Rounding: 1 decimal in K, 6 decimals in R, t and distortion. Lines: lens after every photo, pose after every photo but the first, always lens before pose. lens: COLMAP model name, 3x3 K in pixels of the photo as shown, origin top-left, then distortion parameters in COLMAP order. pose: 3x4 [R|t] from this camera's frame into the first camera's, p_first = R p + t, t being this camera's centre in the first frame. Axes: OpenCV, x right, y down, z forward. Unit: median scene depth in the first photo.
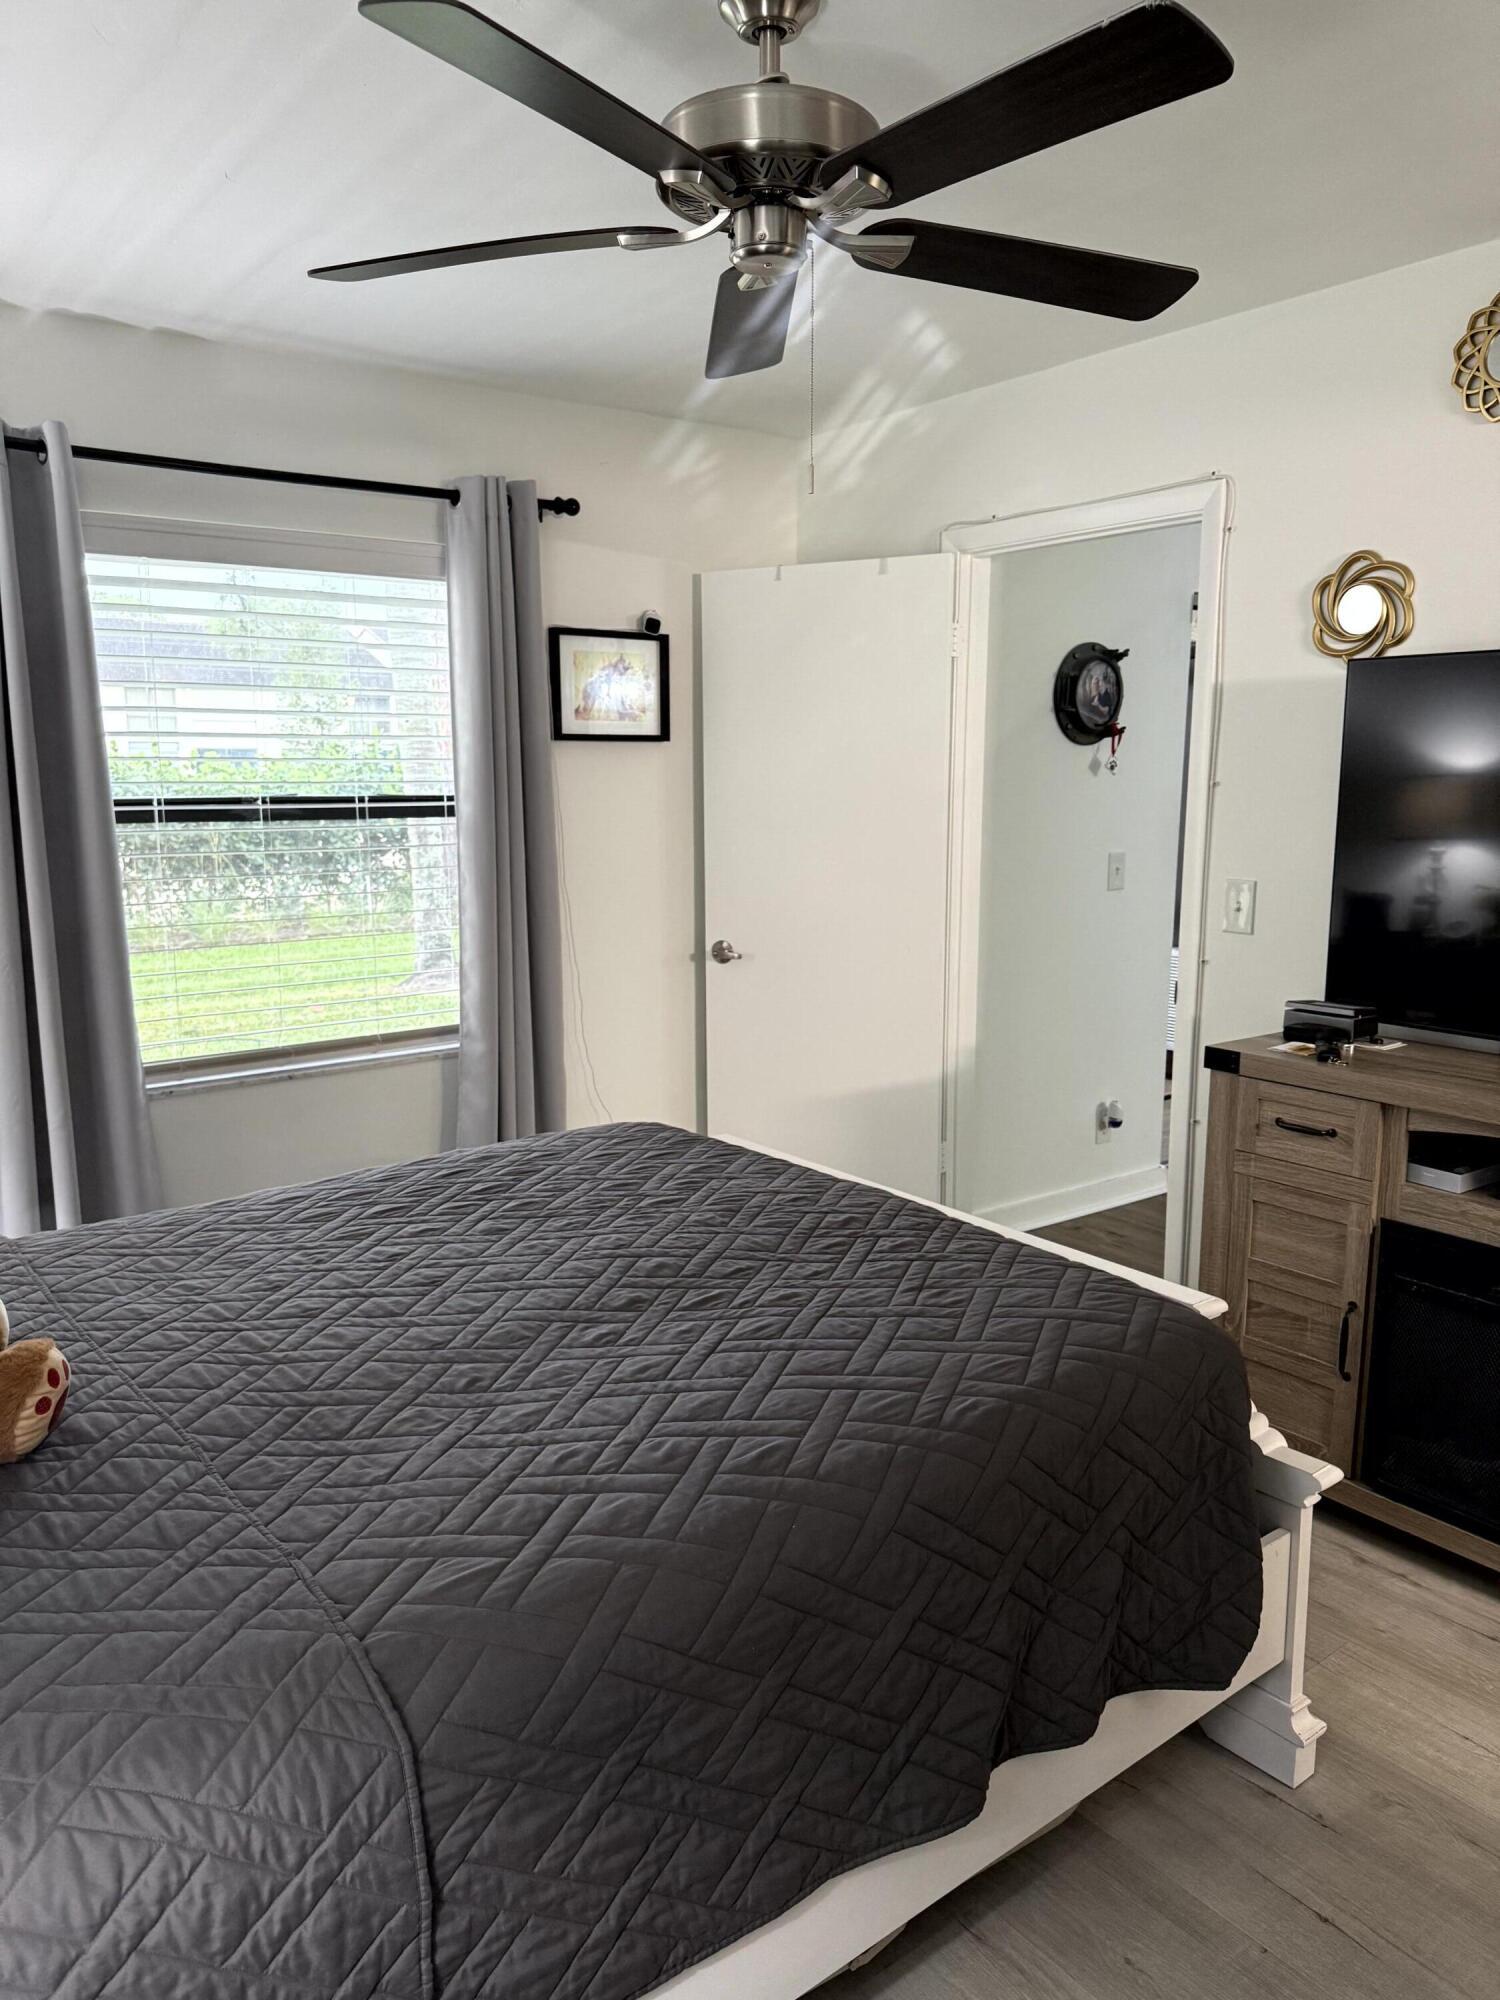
lens RADIAL K [[1410.2, 0, 826.7], [0, 1410.2, 1006.0], [0, 0, 1]] dist [0.122558, -0.197196]
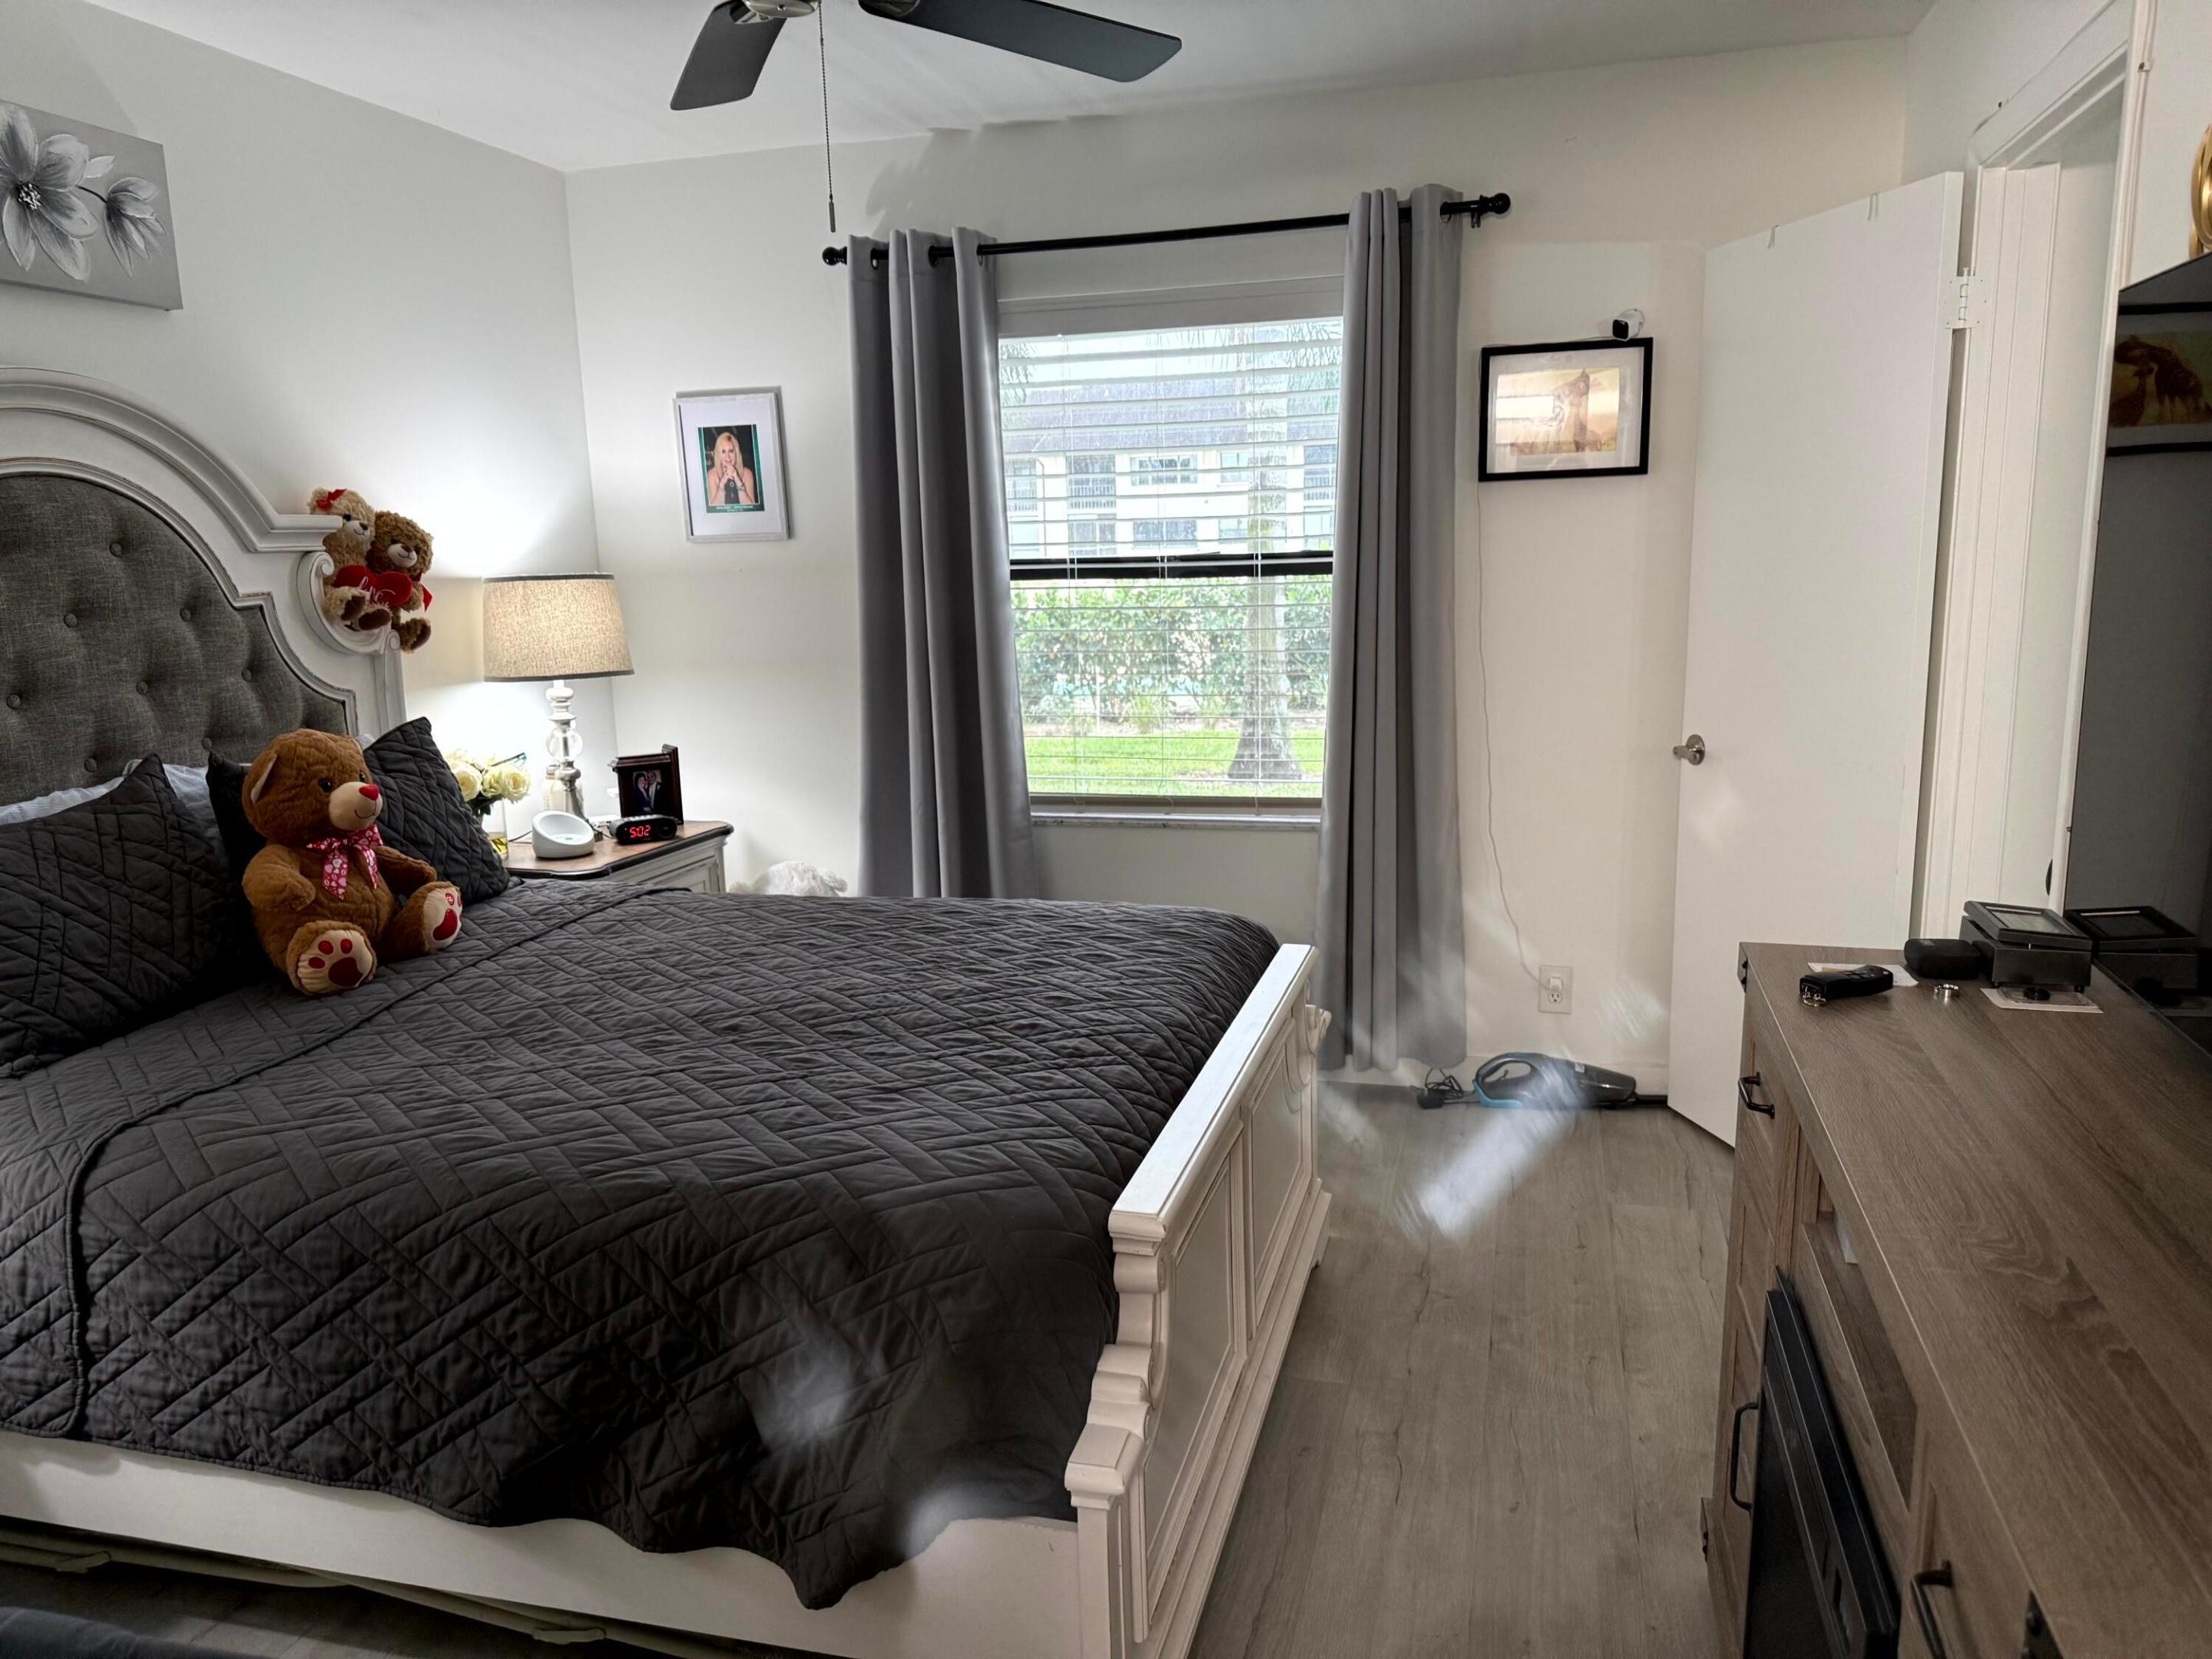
lens RADIAL K [[1590.7, 0, 1070.9], [0, 1590.7, 844.6], [0, 0, 1]] dist [0.060196, -0.051112]
pose [[0.579623, 0.140879, -0.802615, 0.557218], [-0.110599, 0.989429, 0.093798, -0.040635], [0.807344, 0.034401, 0.589077, 0.283602]]
